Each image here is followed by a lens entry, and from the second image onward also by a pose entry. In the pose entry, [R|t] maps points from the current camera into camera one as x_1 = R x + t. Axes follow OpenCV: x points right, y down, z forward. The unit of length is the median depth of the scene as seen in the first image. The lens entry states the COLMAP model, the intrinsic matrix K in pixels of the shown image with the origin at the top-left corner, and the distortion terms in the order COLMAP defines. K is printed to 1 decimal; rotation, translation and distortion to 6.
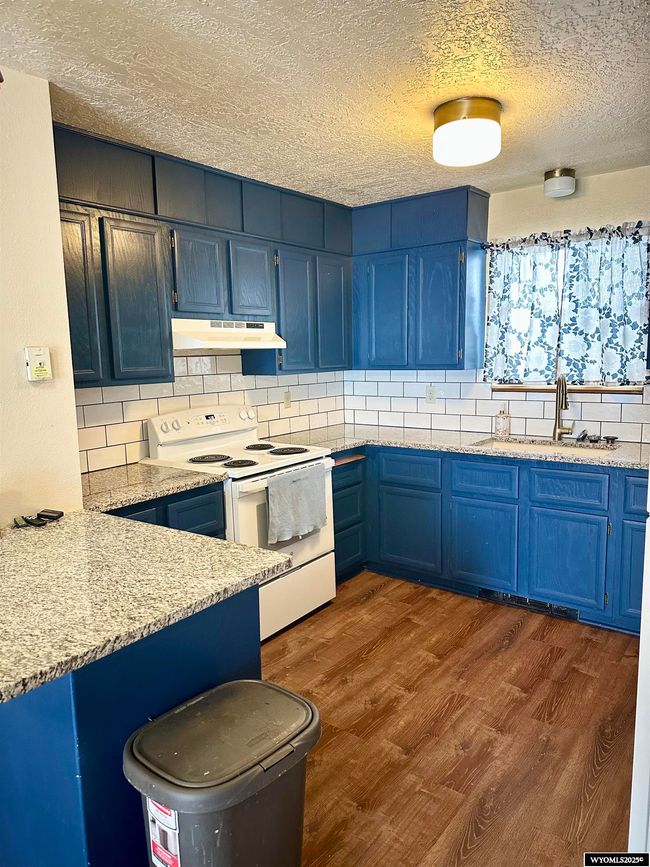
lens RADIAL K [[602.4, 0, 325.0], [0, 602.4, 433.5], [0, 0, 1]] dist [0.142752, -0.191272]
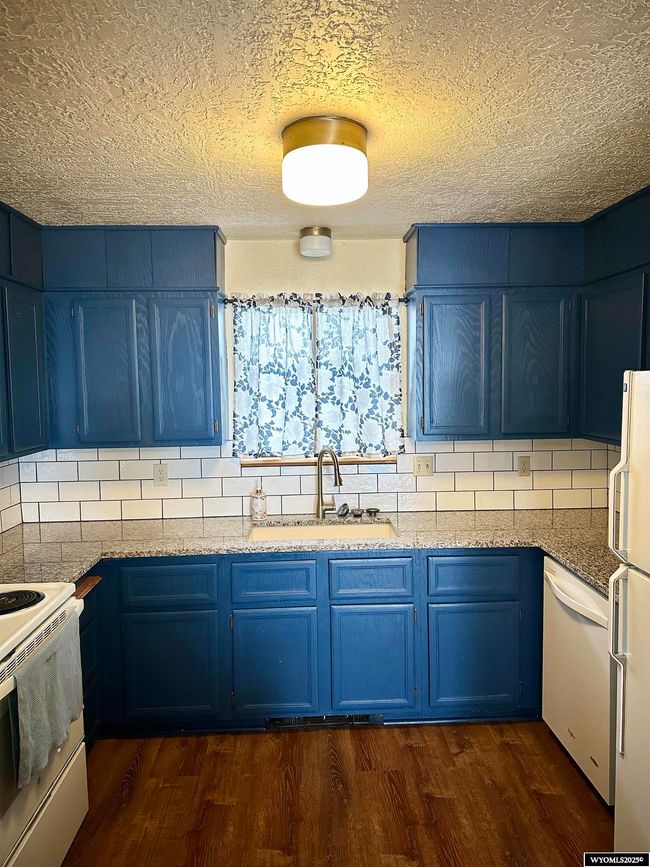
lens RADIAL K [[602.4, 0, 325.0], [0, 602.4, 433.5], [0, 0, 1]] dist [0.142752, -0.191272]
pose [[0.781766, -0.045305, 0.621924, -0.174873], [0.088735, 0.995290, -0.039036, -0.080471], [-0.617226, 0.085704, 0.782104, 0.287344]]
